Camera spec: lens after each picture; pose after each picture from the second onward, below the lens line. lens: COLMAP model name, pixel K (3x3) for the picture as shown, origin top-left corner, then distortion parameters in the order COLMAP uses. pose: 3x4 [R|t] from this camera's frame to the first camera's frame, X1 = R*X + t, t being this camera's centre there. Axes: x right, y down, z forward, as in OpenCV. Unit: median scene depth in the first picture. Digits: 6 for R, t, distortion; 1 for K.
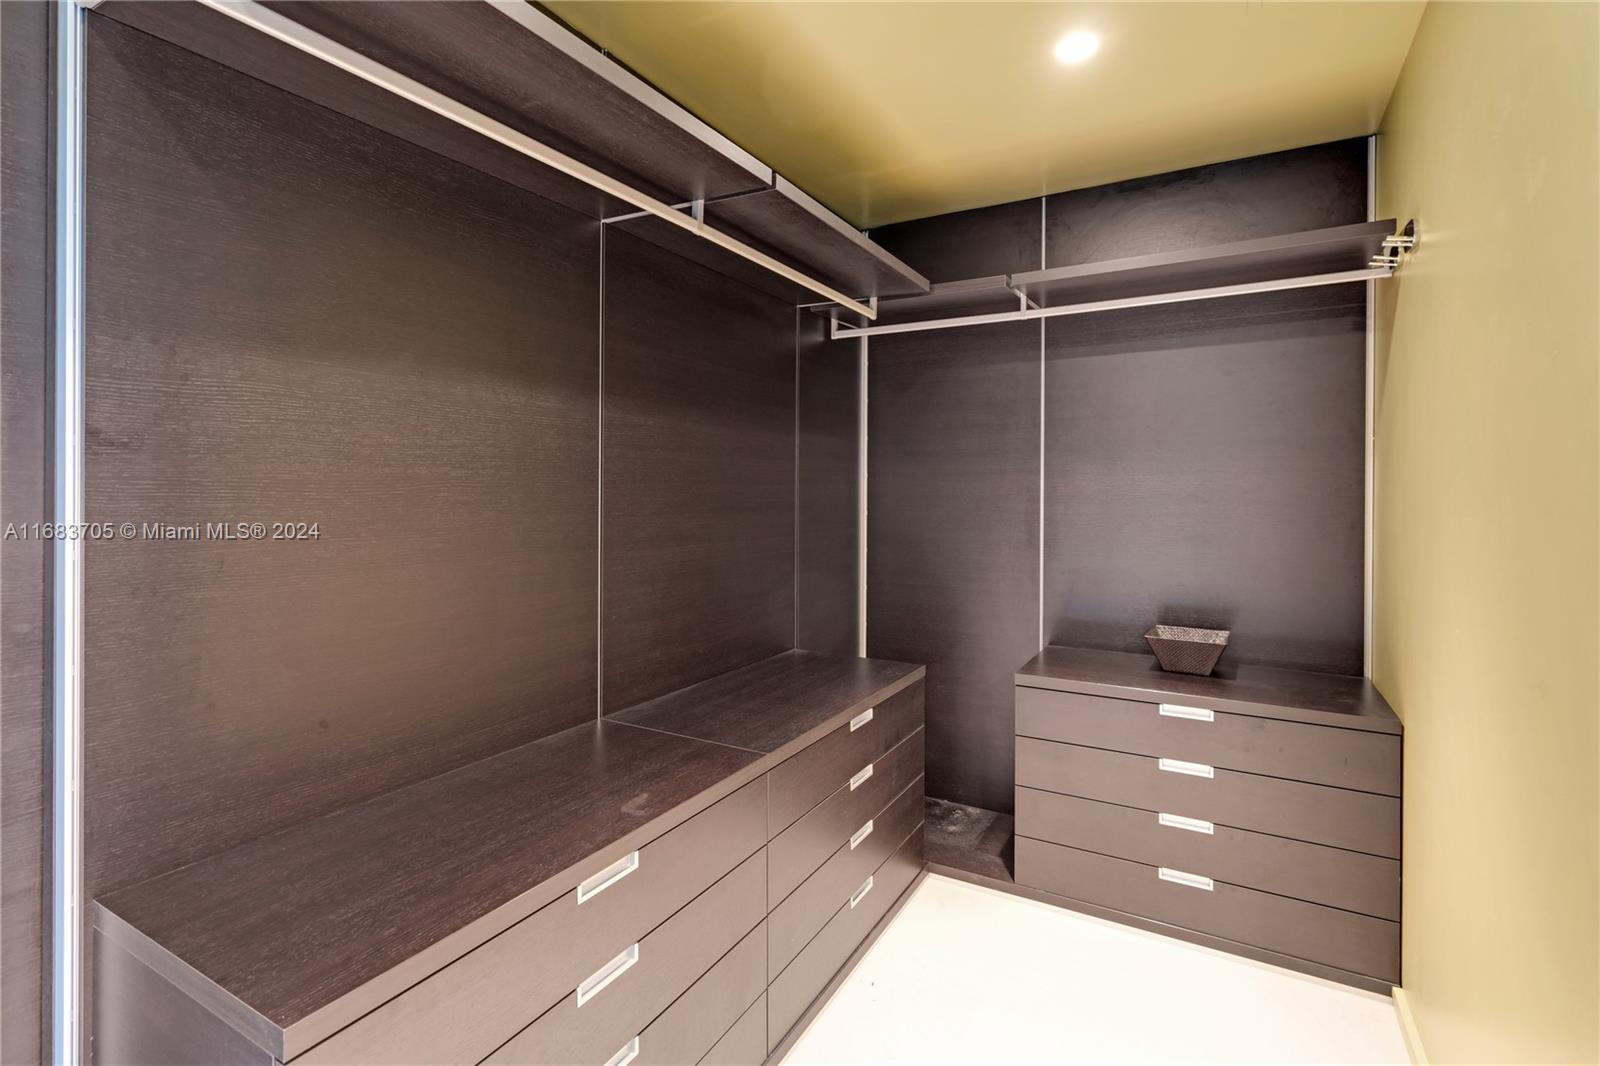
lens RADIAL K [[714.1, 0, 804.5], [0, 714.1, 504.8], [0, 0, 1]] dist [-0.004088, -0.000443]
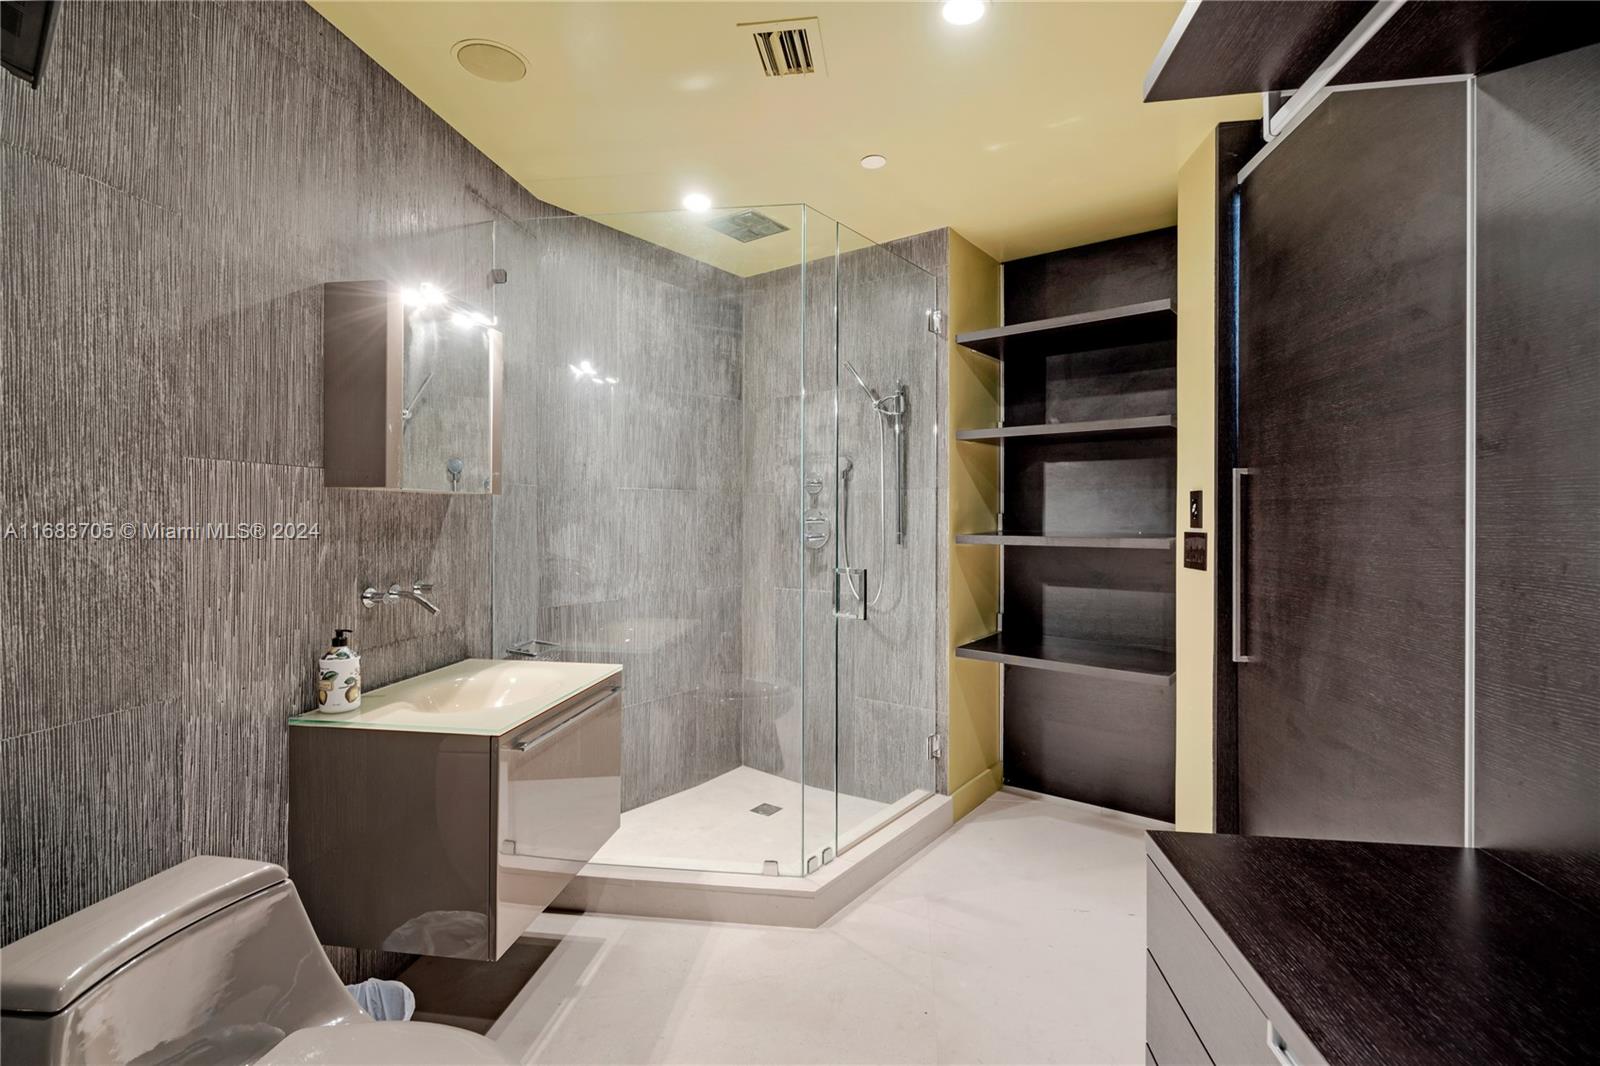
lens RADIAL K [[714.1, 0, 804.5], [0, 714.1, 504.8], [0, 0, 1]] dist [-0.004088, -0.000443]
pose [[-0.922663, -0.006286, -0.385556, 0.416641], [-0.006196, 0.999980, -0.001477, 0.011082], [0.385557, 0.001026, -0.922683, 1.522701]]
